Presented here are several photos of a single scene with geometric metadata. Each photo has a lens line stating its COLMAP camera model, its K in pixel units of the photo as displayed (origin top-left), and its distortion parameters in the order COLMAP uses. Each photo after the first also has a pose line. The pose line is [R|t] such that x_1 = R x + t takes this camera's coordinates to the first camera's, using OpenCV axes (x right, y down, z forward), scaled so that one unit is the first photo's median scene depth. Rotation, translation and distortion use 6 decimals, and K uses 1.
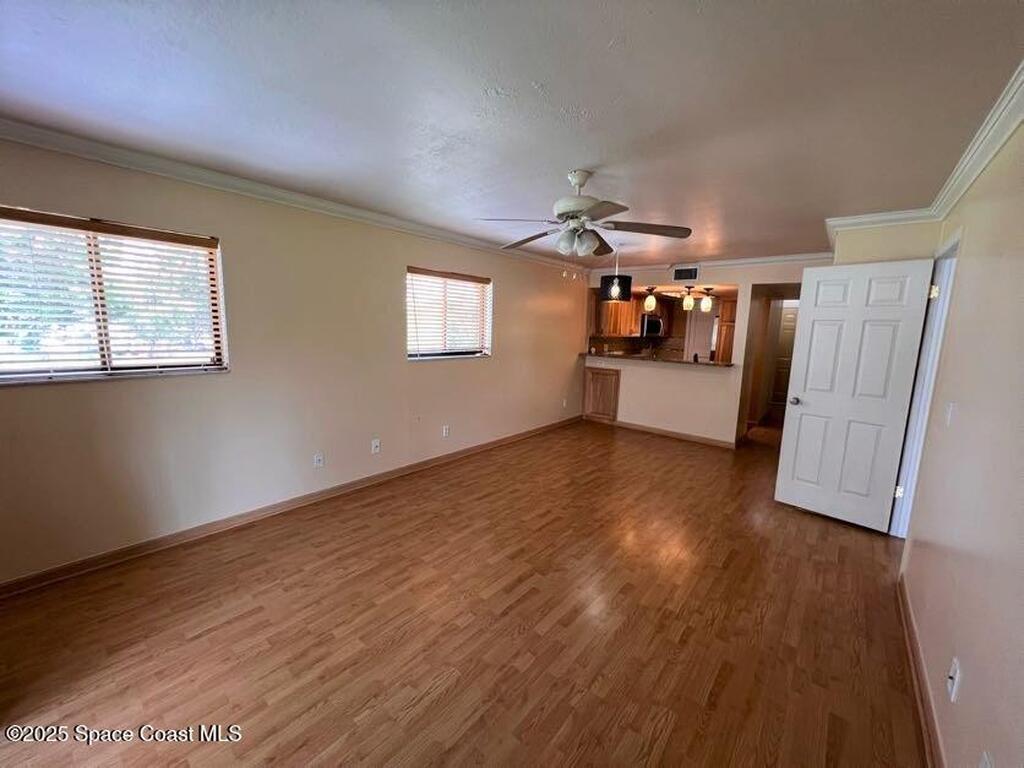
lens RADIAL K [[407.3, 0, 512.0], [0, 407.3, 384.0], [0, 0, 1]] dist [0.000122, 0.000018]
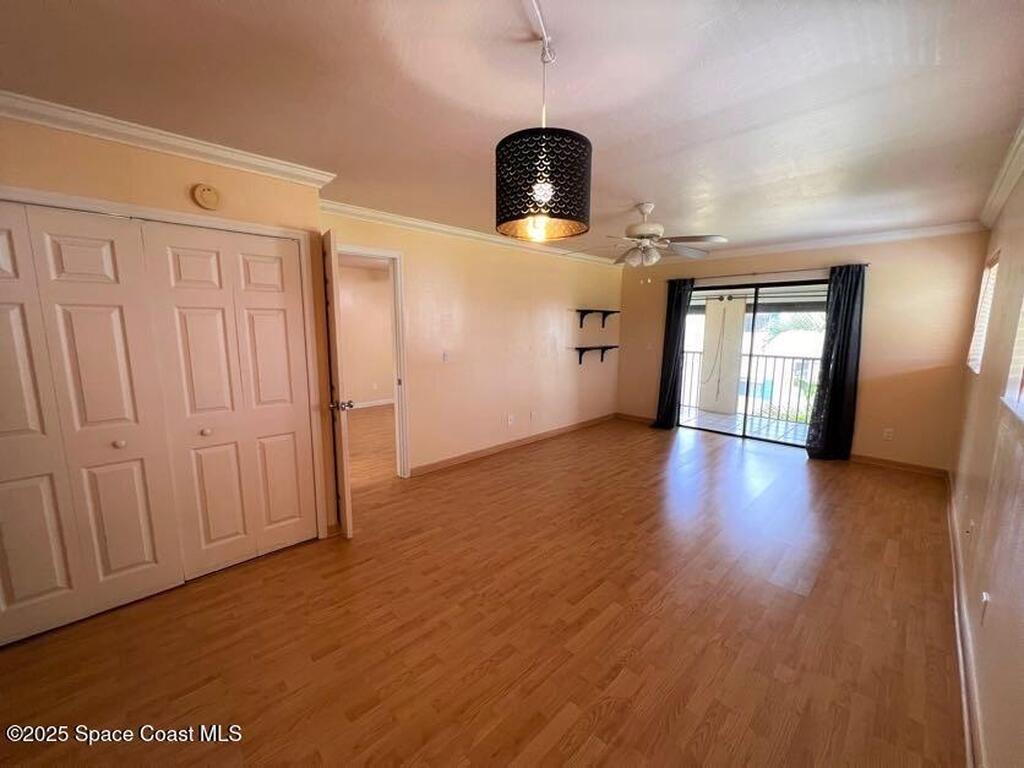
lens RADIAL K [[407.3, 0, 512.0], [0, 407.3, 384.0], [0, 0, 1]] dist [0.000122, 0.000018]
pose [[-0.994070, -0.049090, 0.097027, 0.297069], [-0.018784, 0.956403, 0.291446, -0.227765], [-0.107104, 0.287895, -0.951654, 1.668350]]
